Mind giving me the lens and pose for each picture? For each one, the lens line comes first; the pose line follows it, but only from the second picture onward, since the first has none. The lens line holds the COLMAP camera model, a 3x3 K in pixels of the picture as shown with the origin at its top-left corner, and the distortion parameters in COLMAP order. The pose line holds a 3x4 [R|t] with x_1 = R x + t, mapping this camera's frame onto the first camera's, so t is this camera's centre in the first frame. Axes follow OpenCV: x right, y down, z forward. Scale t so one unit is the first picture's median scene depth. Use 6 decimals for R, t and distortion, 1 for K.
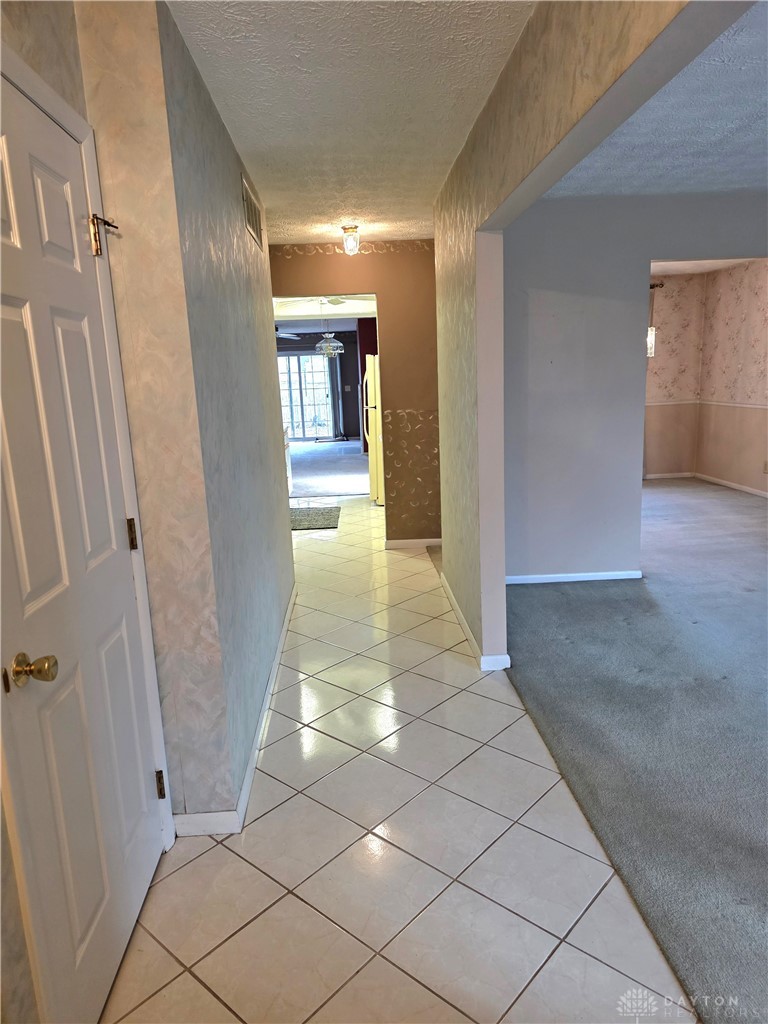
lens RADIAL K [[687.4, 0, 377.7], [0, 687.4, 518.0], [0, 0, 1]] dist [0.062878, -0.057683]
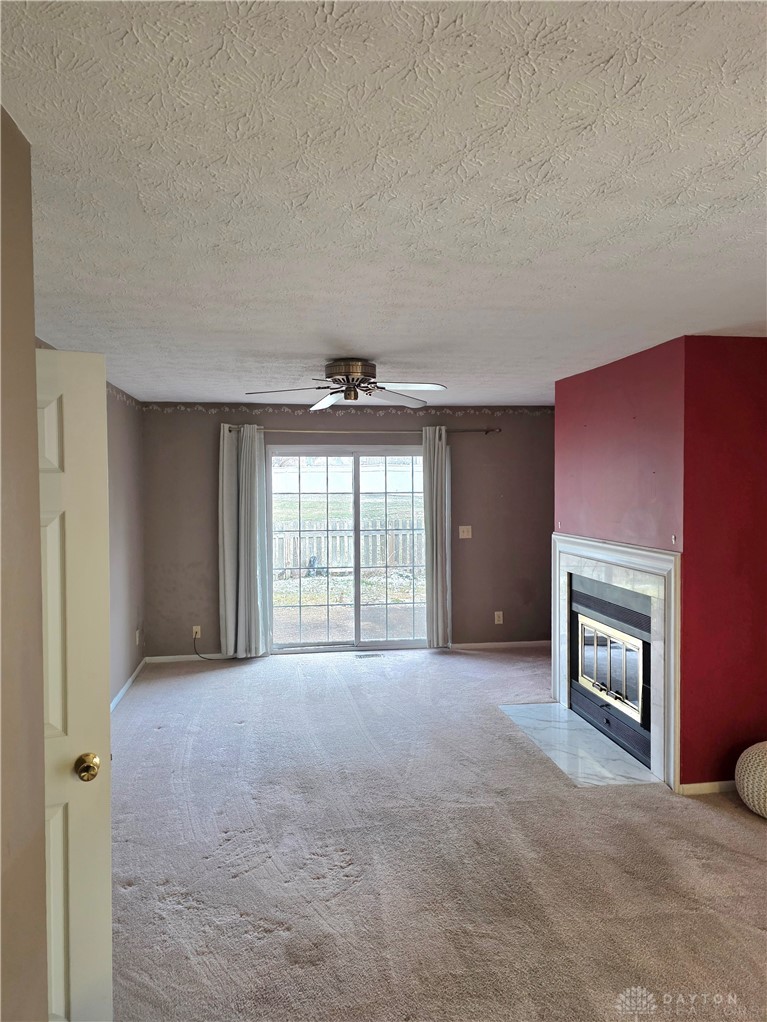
lens RADIAL K [[713.5, 0, 377.4], [0, 713.5, 501.9], [0, 0, 1]] dist [0.062562, -0.063765]
pose [[0.993071, 0.034515, 0.112336, -0.150765], [-0.013697, 0.983377, -0.181056, -0.125090], [-0.116718, 0.178262, 0.977036, 0.568089]]
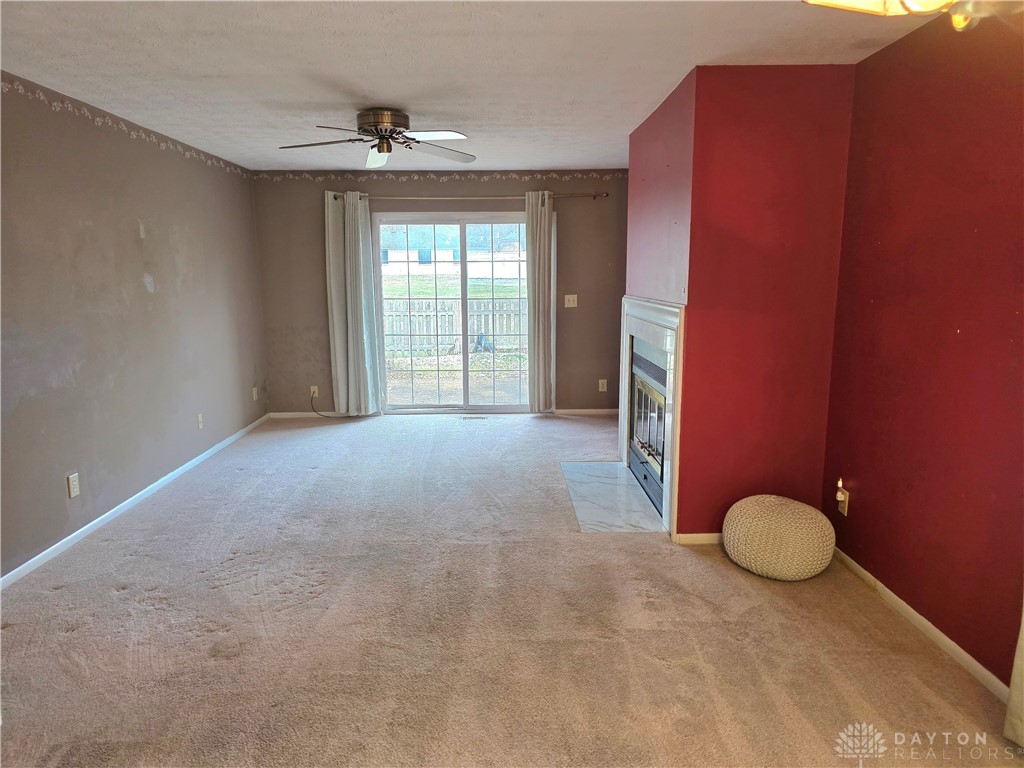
lens RADIAL K [[681.7, 0, 512.1], [0, 681.7, 387.0], [0, 0, 1]] dist [0.078492, -0.080659]
pose [[0.999132, 0.038075, -0.016881, -0.071417], [-0.038692, 0.998532, -0.037898, -0.115840], [0.015413, 0.038518, 0.999139, 0.573377]]
